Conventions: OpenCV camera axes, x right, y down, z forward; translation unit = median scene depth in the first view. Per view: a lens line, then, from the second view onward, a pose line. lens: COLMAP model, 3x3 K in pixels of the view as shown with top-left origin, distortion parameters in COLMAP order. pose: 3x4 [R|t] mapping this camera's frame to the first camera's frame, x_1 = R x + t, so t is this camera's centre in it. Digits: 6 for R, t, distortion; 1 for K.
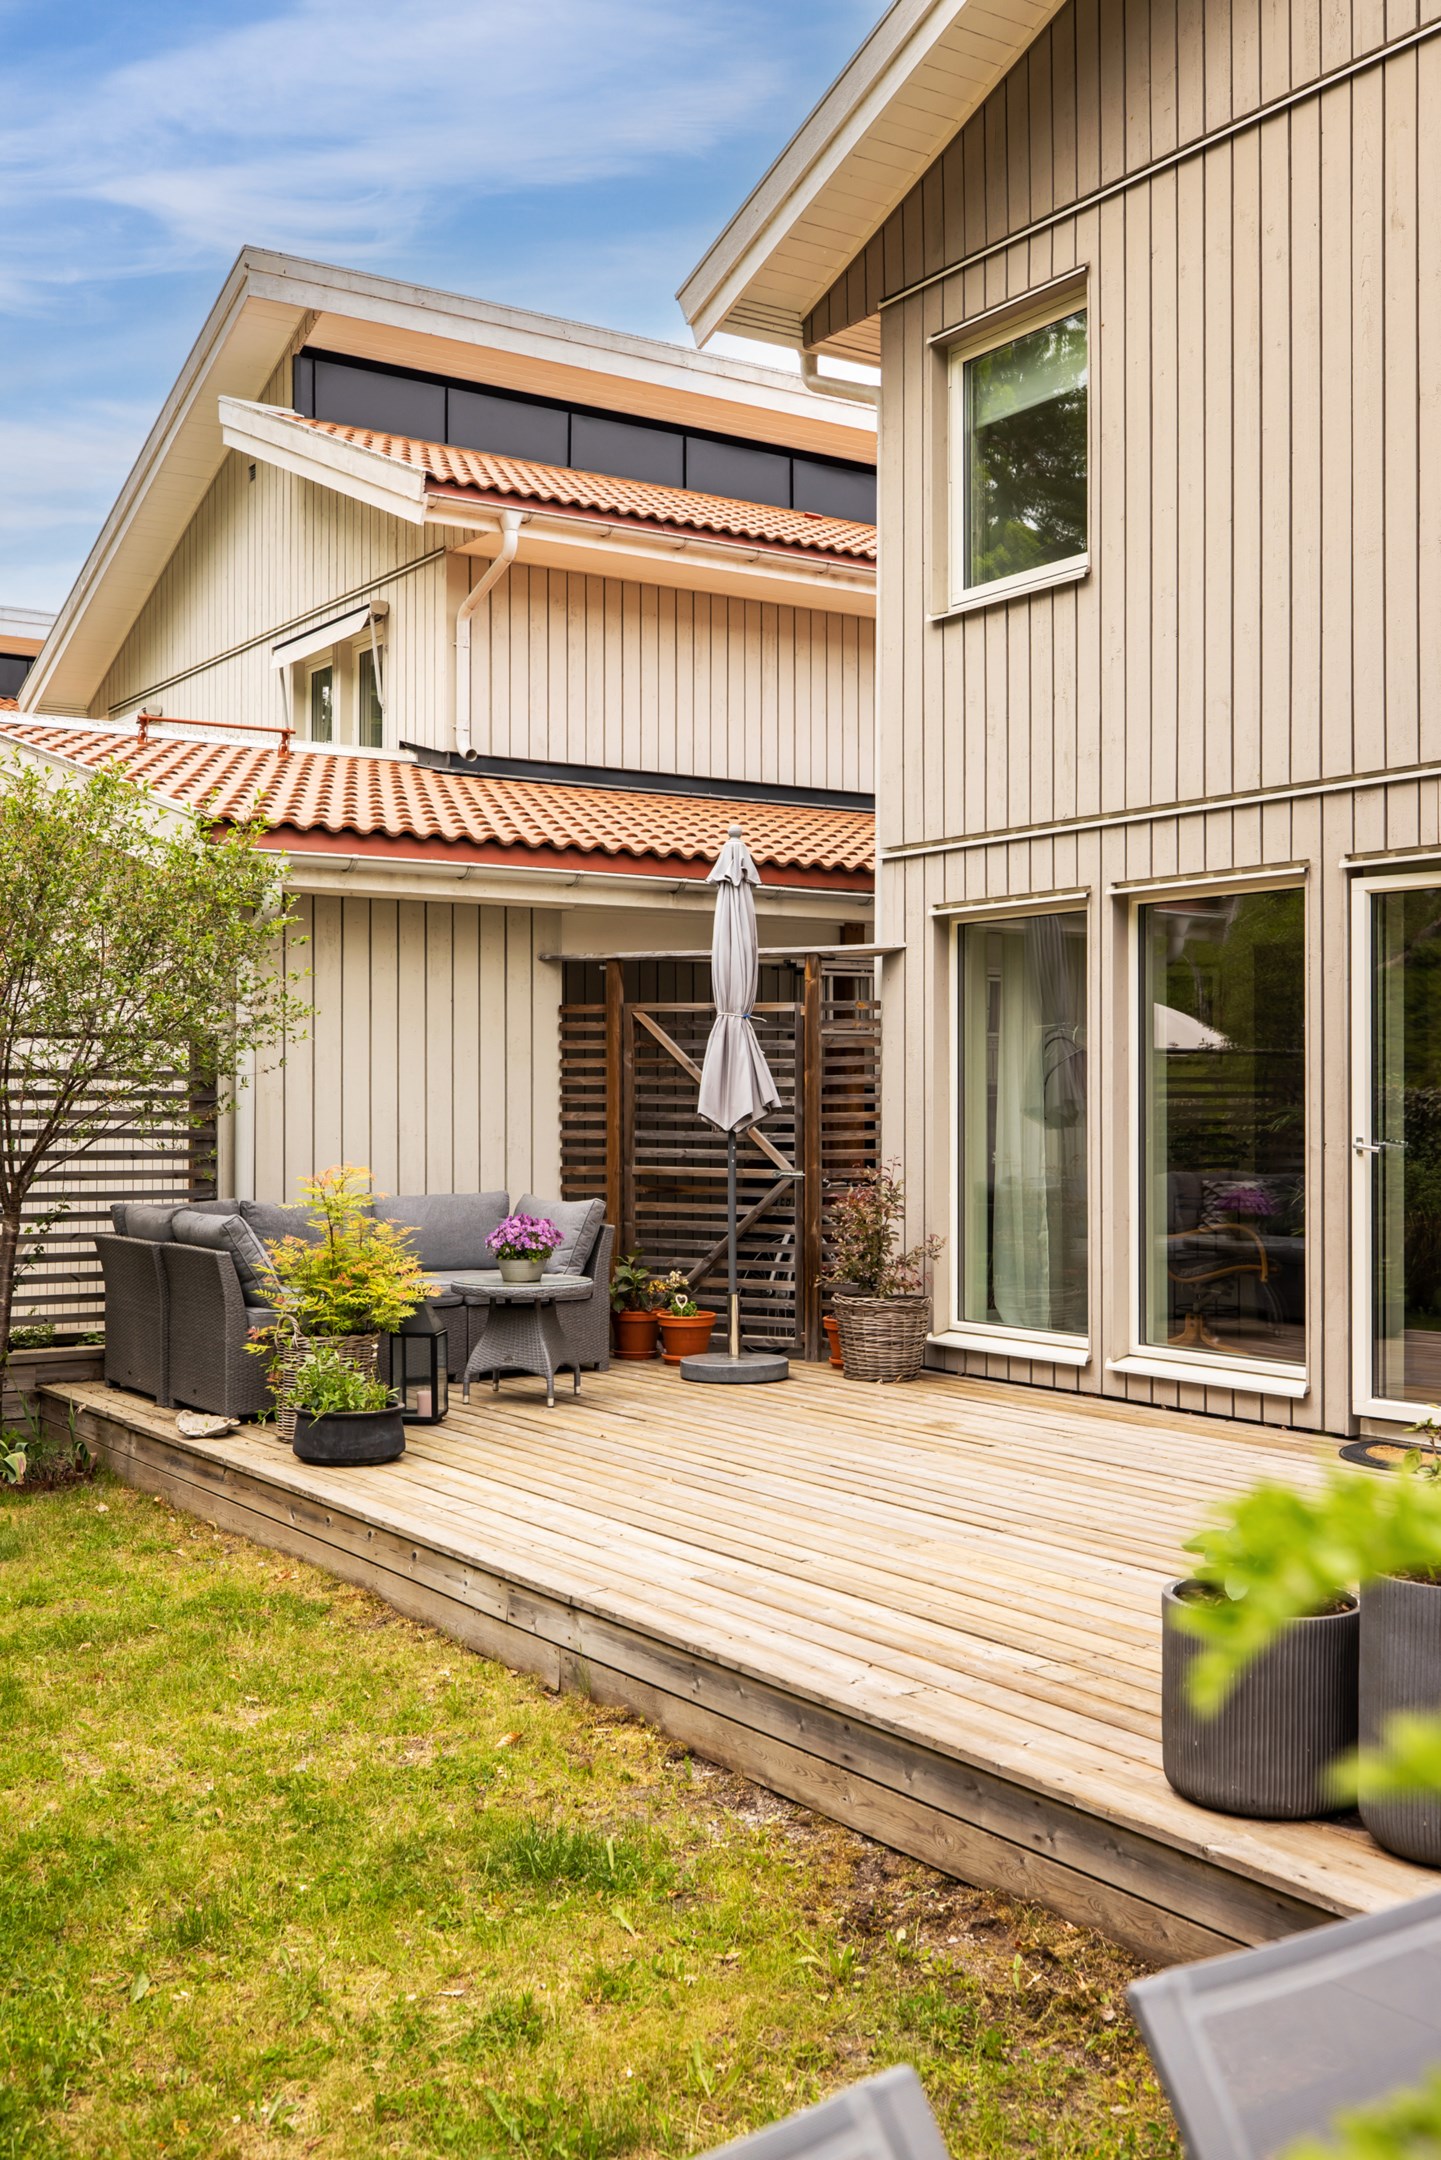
lens RADIAL K [[2124.4, 0, 720.5], [0, 2124.4, 1080.0], [0, 0, 1]] dist [0.000050, 0.002606]
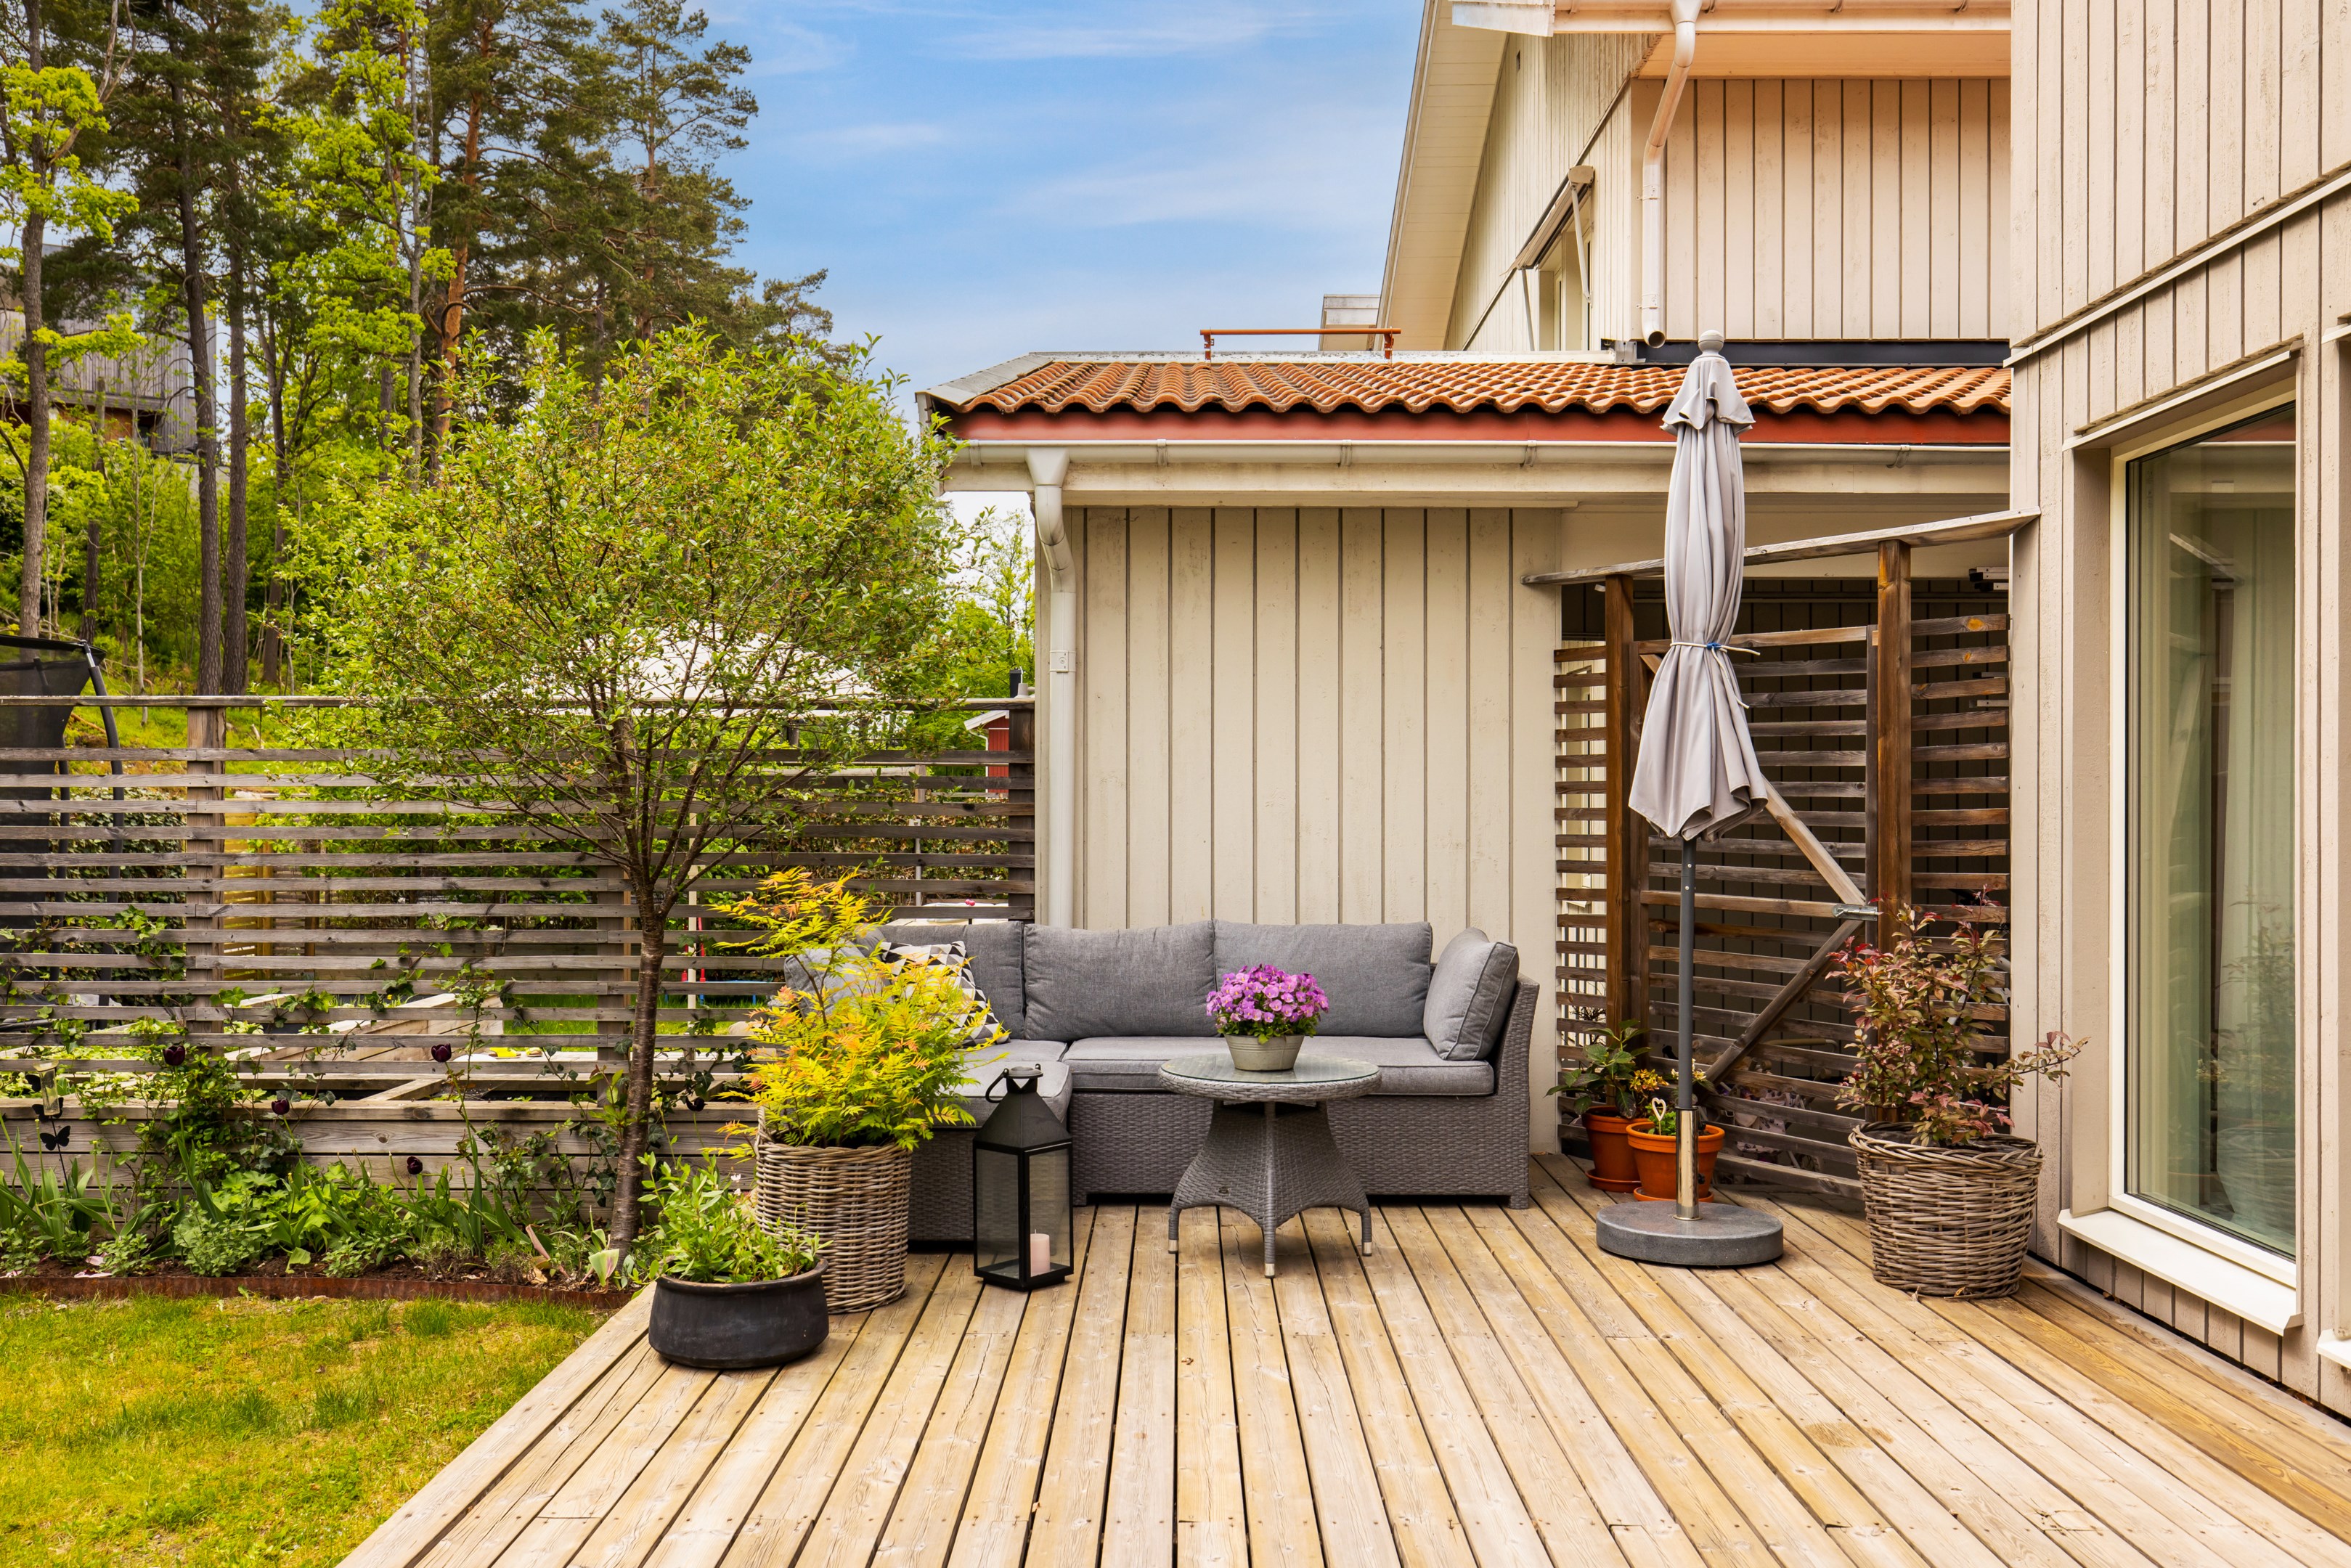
lens RADIAL K [[2001.6, 0, 1175.5], [0, 2001.6, 784.0], [0, 0, 1]] dist [0.010920, 0.002685]
pose [[0.828551, -0.003053, -0.559905, 0.198715], [0.002473, 0.999995, -0.001793, 0.009422], [0.559908, 0.000102, 0.828555, 0.441004]]
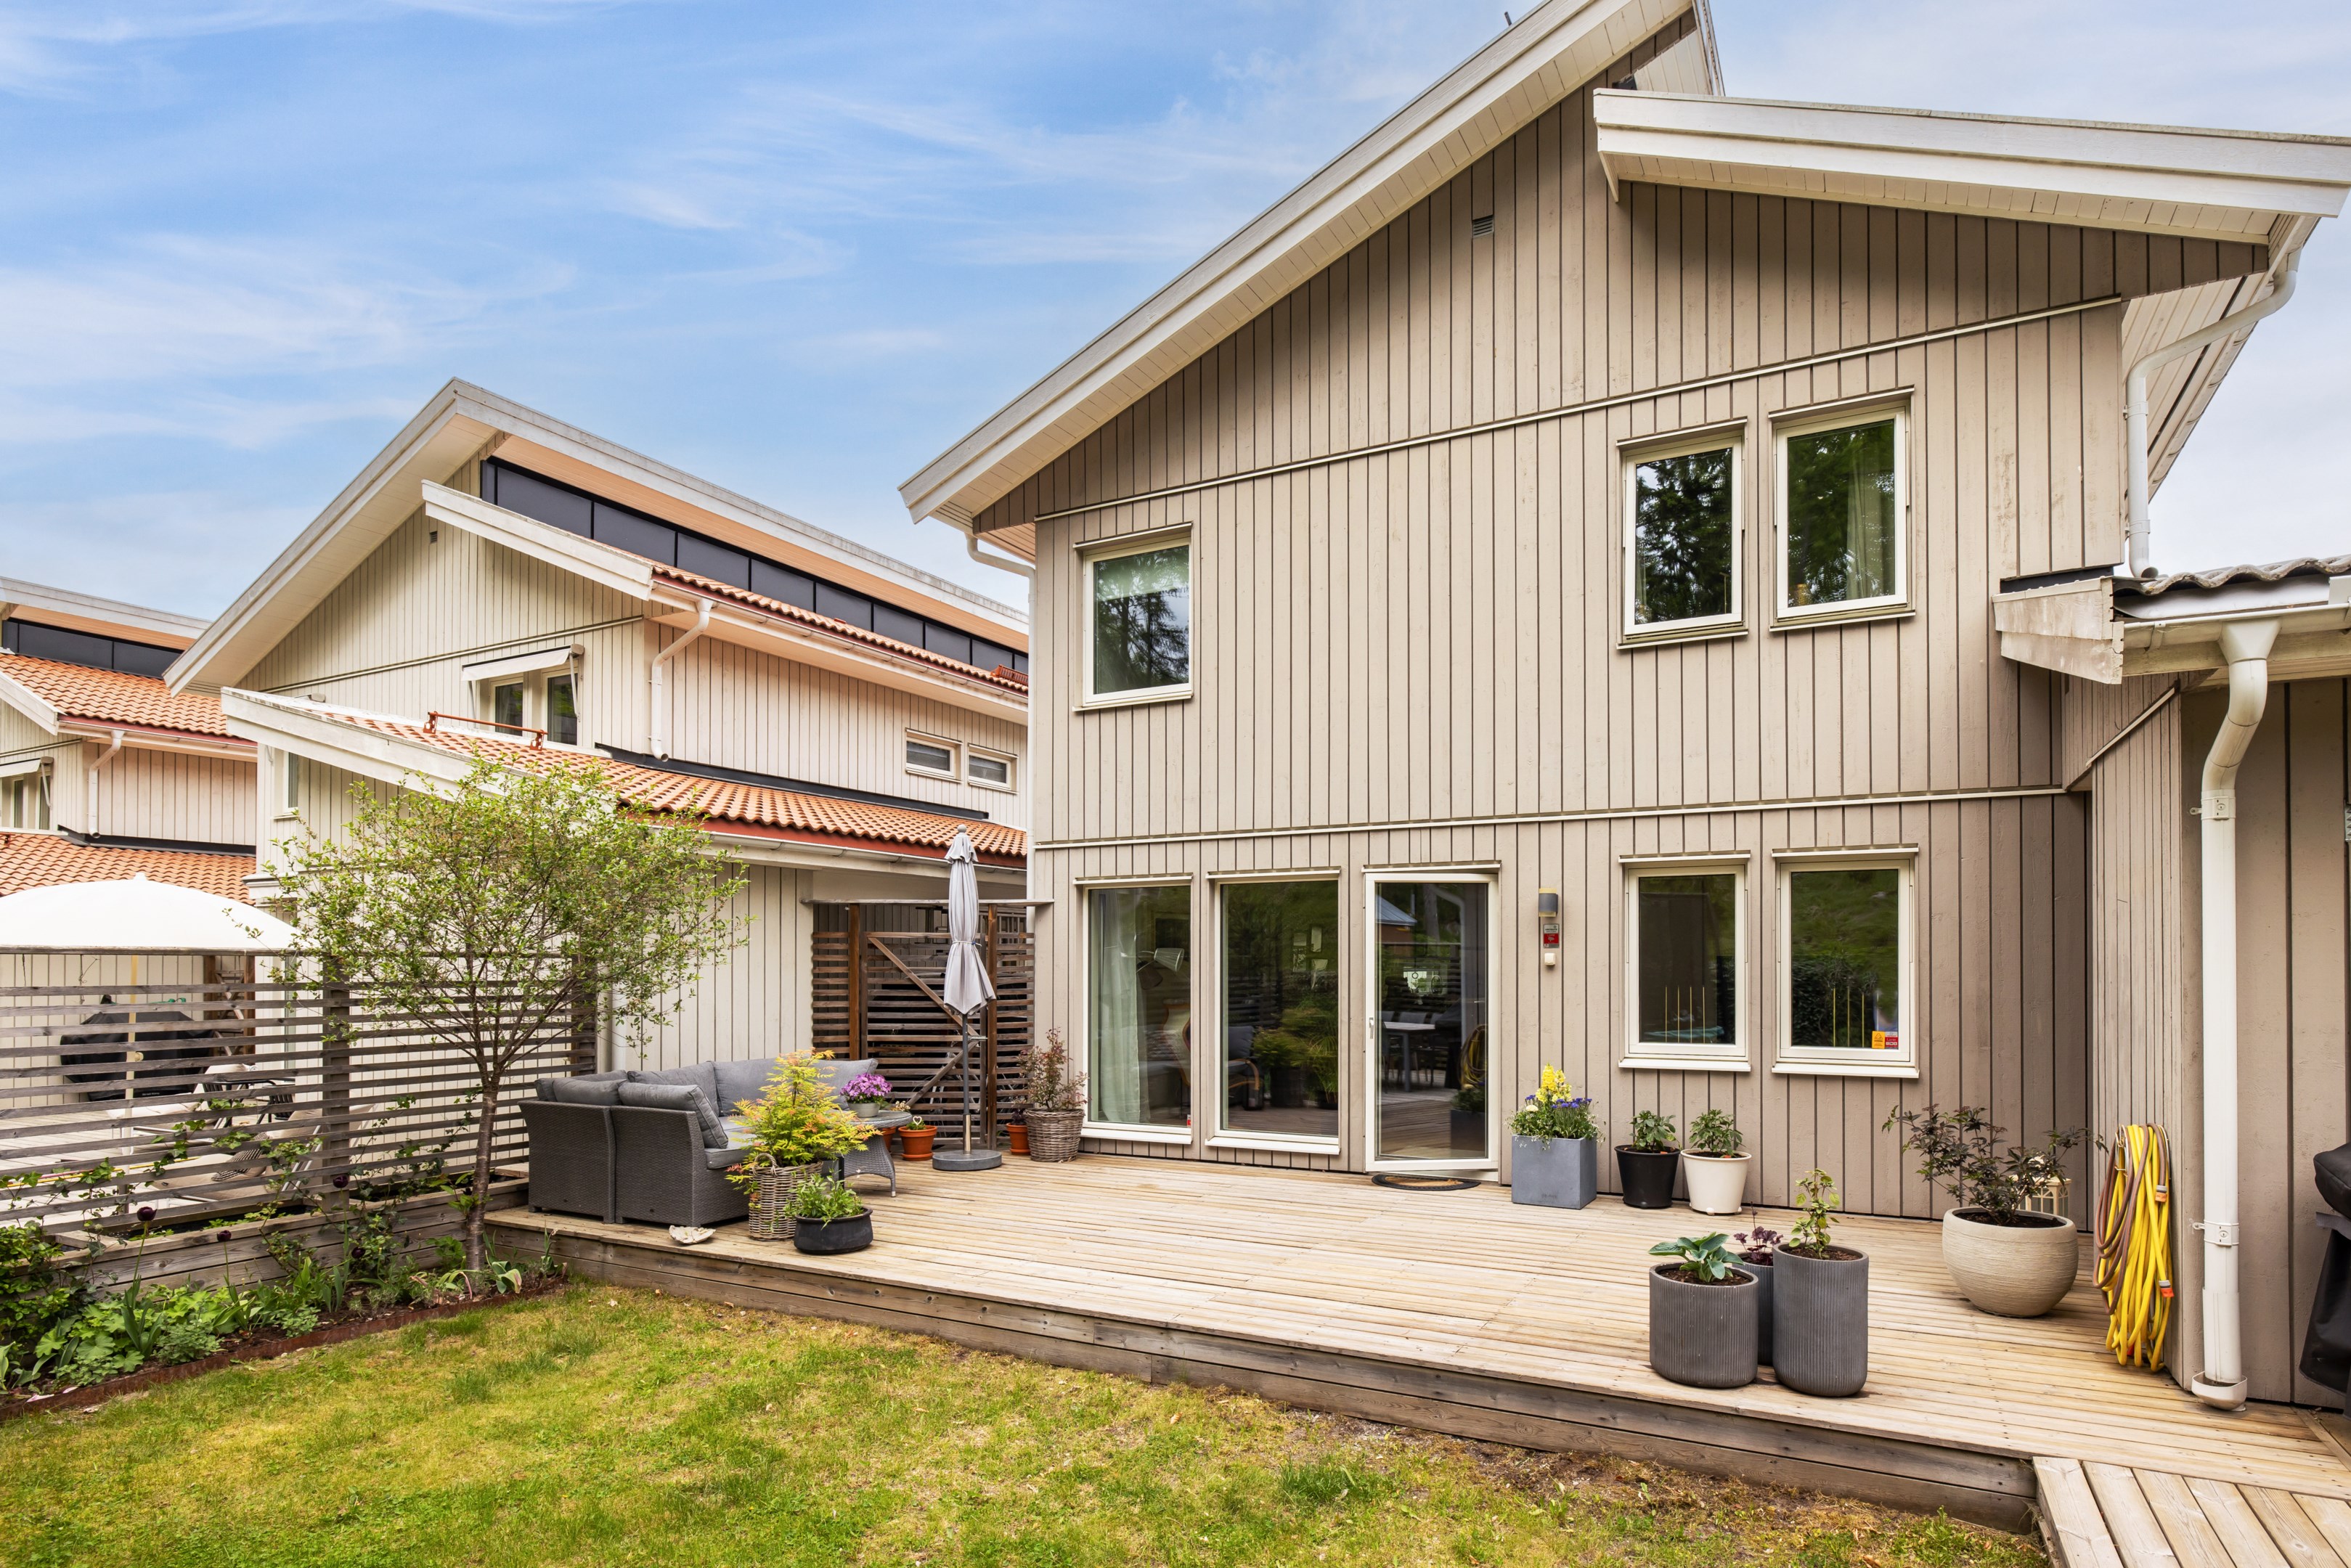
lens RADIAL K [[1216.4, 0, 1229.5], [0, 1216.4, 950.9], [0, 0, 1]] dist [-0.003349, -0.000214]
pose [[0.873211, 0.001078, 0.487341, -0.266341], [0.000249, 0.999996, -0.002659, -0.021414], [-0.487342, 0.002443, 0.873208, 0.090076]]
